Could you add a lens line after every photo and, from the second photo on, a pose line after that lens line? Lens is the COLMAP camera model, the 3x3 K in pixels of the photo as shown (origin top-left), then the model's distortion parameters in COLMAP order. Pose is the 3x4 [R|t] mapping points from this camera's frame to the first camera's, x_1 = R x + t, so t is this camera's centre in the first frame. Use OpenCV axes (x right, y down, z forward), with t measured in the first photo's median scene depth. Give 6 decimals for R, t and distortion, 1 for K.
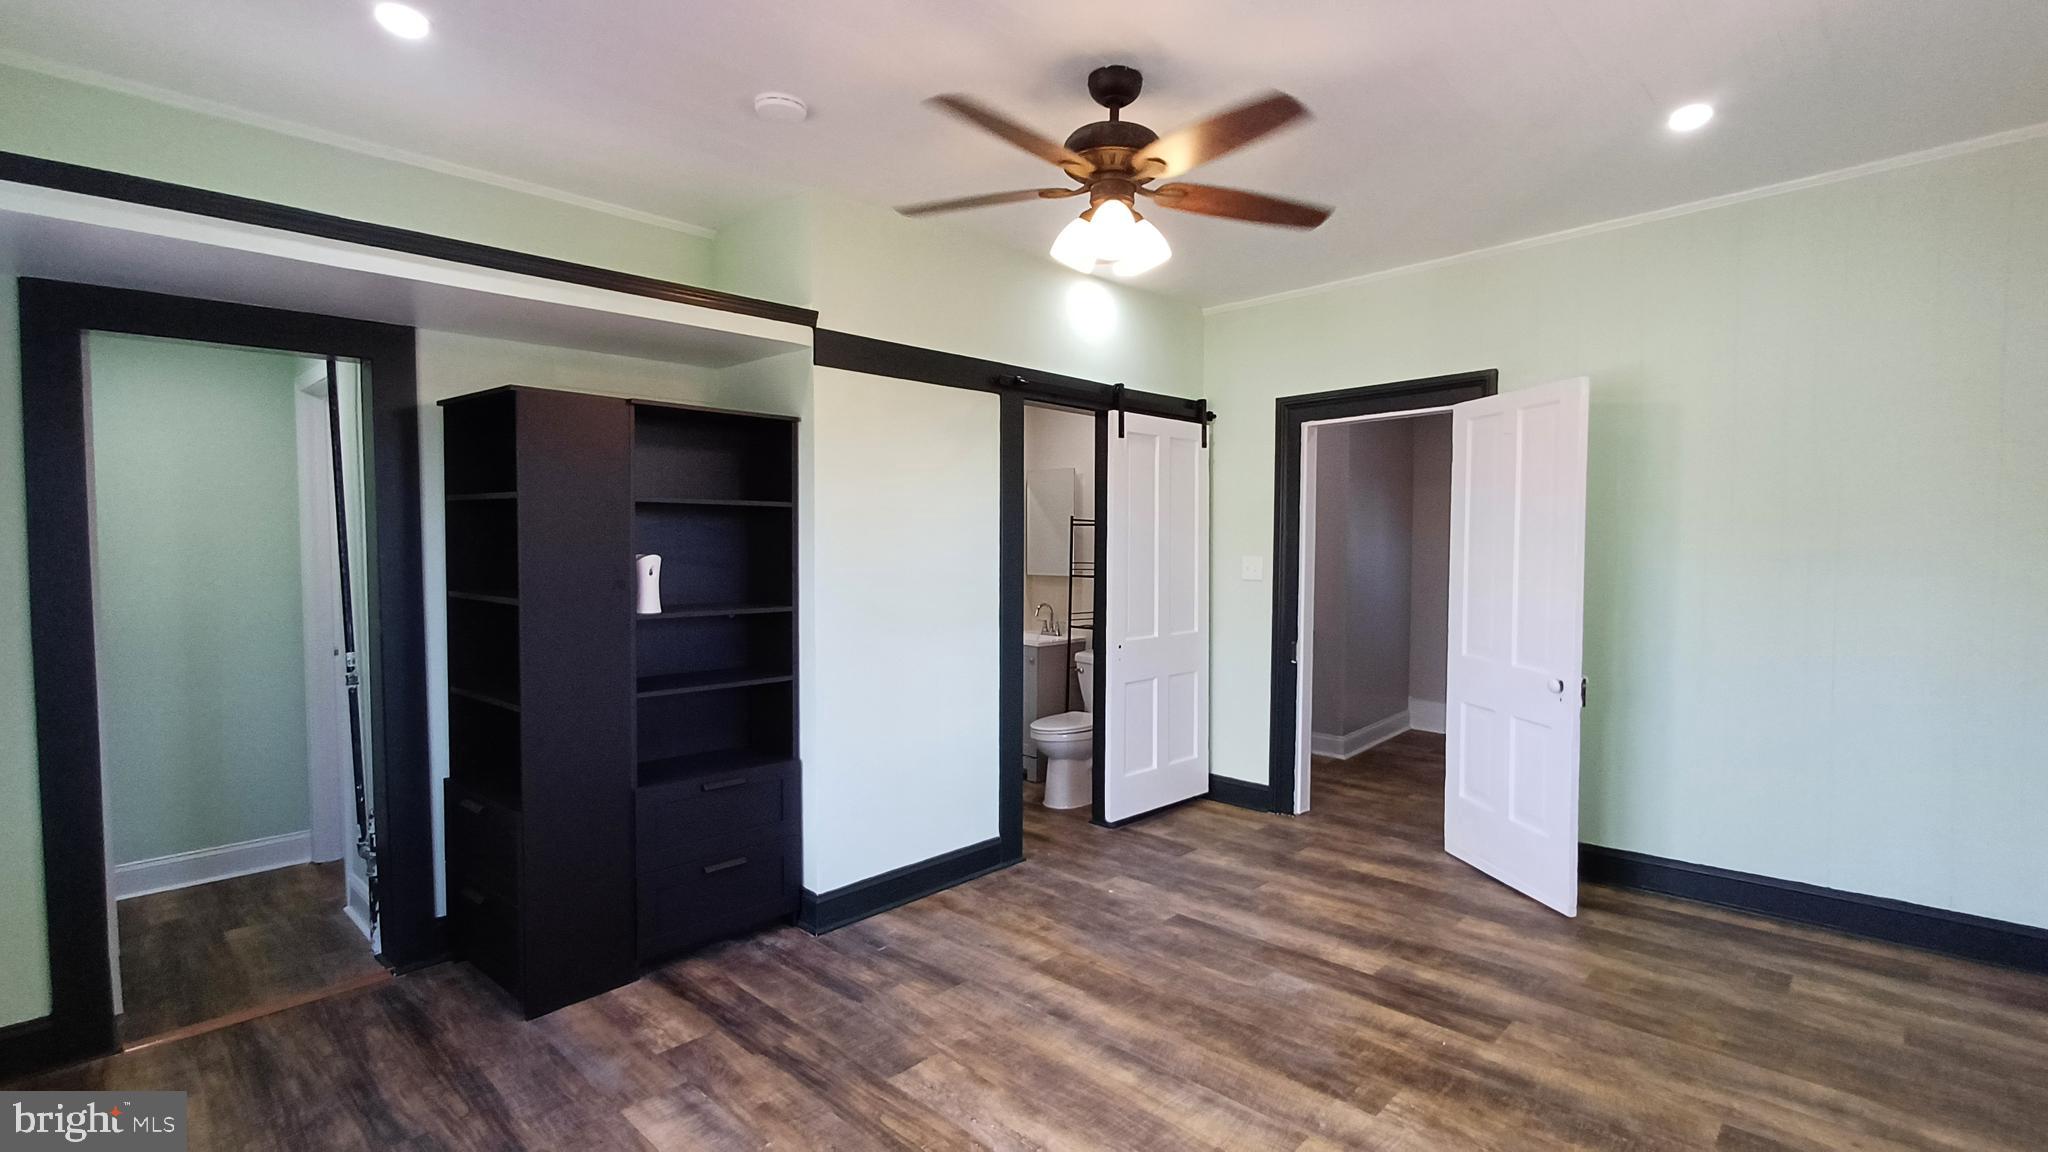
lens RADIAL K [[934.6, 0, 1051.1], [0, 934.6, 582.7], [0, 0, 1]] dist [-0.000722, 0.006177]
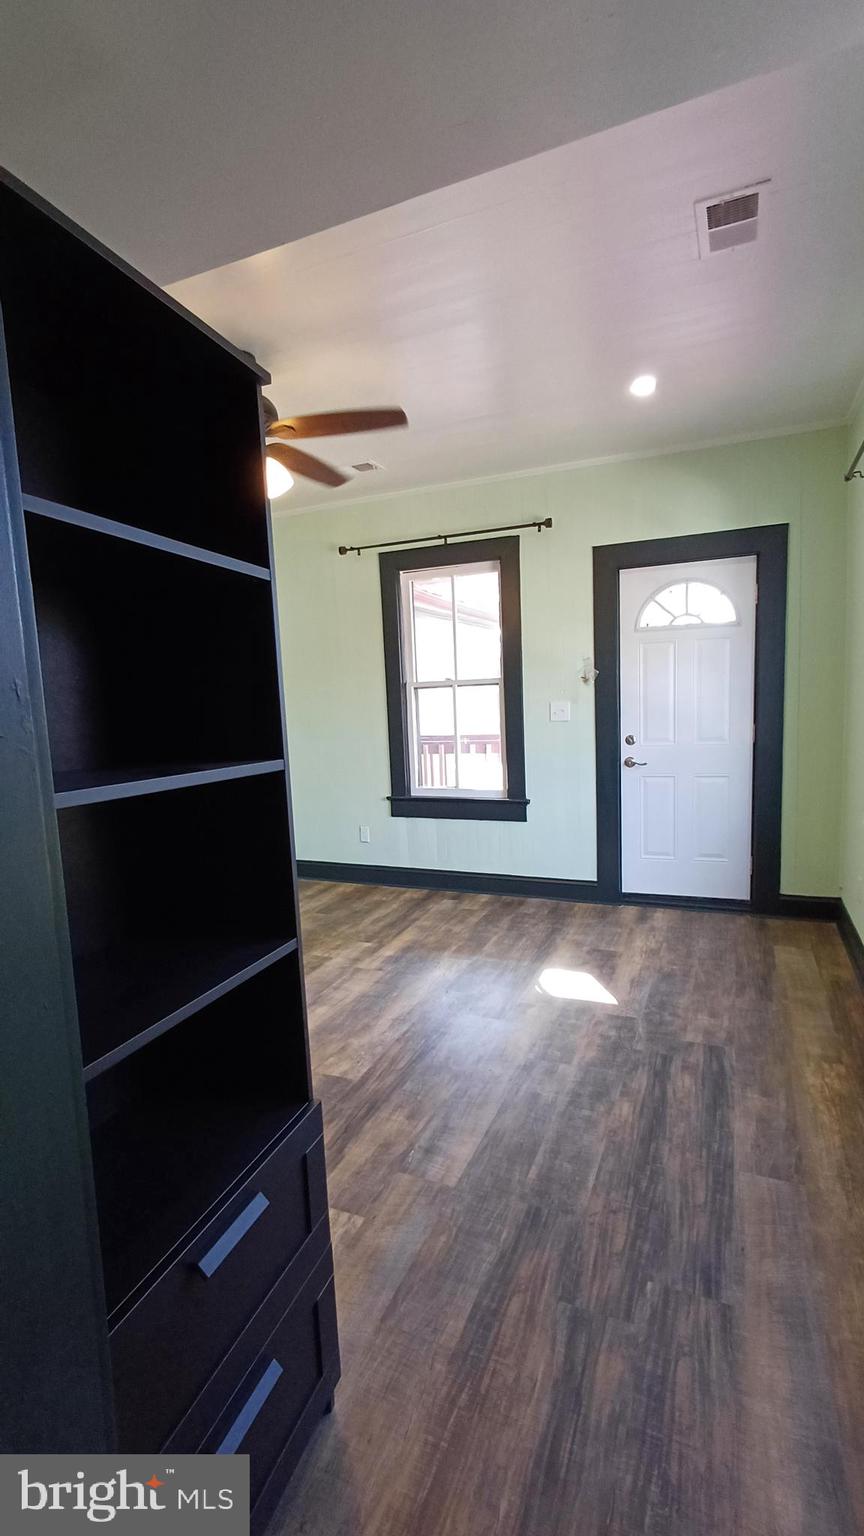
lens RADIAL K [[700.9, 0, 425.5], [0, 700.9, 797.0], [0, 0, 1]] dist [-0.000722, 0.006177]
pose [[-0.332815, -0.108812, 0.936693, -0.889267], [0.088254, 0.985366, 0.145824, -0.012226], [-0.938853, 0.131199, -0.318341, 0.933397]]
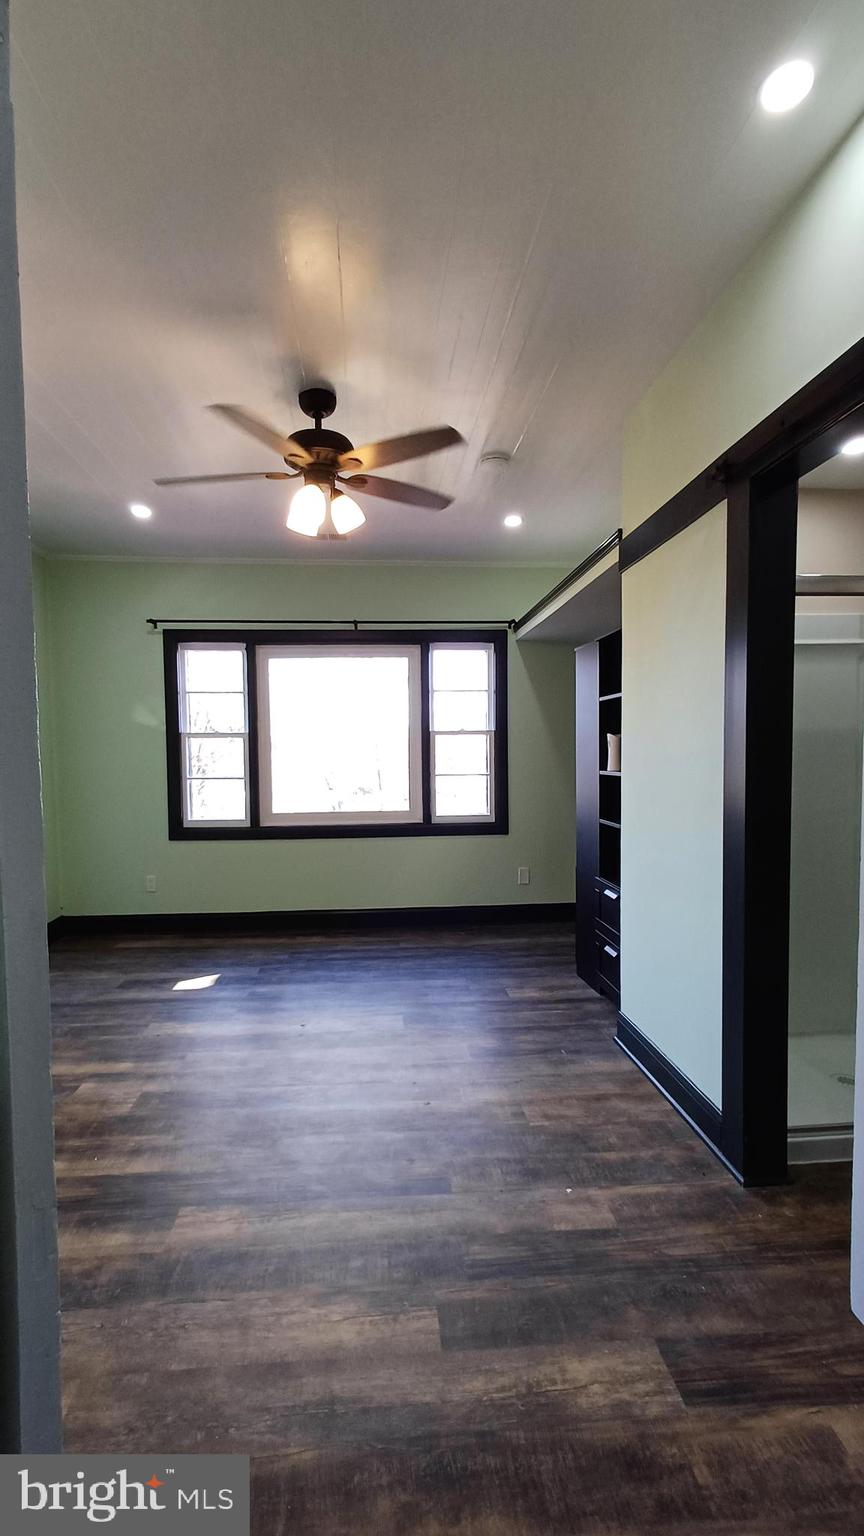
lens RADIAL K [[700.9, 0, 427.8], [0, 700.9, 795.0], [0, 0, 1]] dist [-0.000722, 0.006177]
pose [[-0.667696, 0.050985, -0.742686, 0.639295], [-0.022101, 0.995855, 0.088233, -0.023425], [0.744106, 0.075327, -0.663801, 1.533455]]
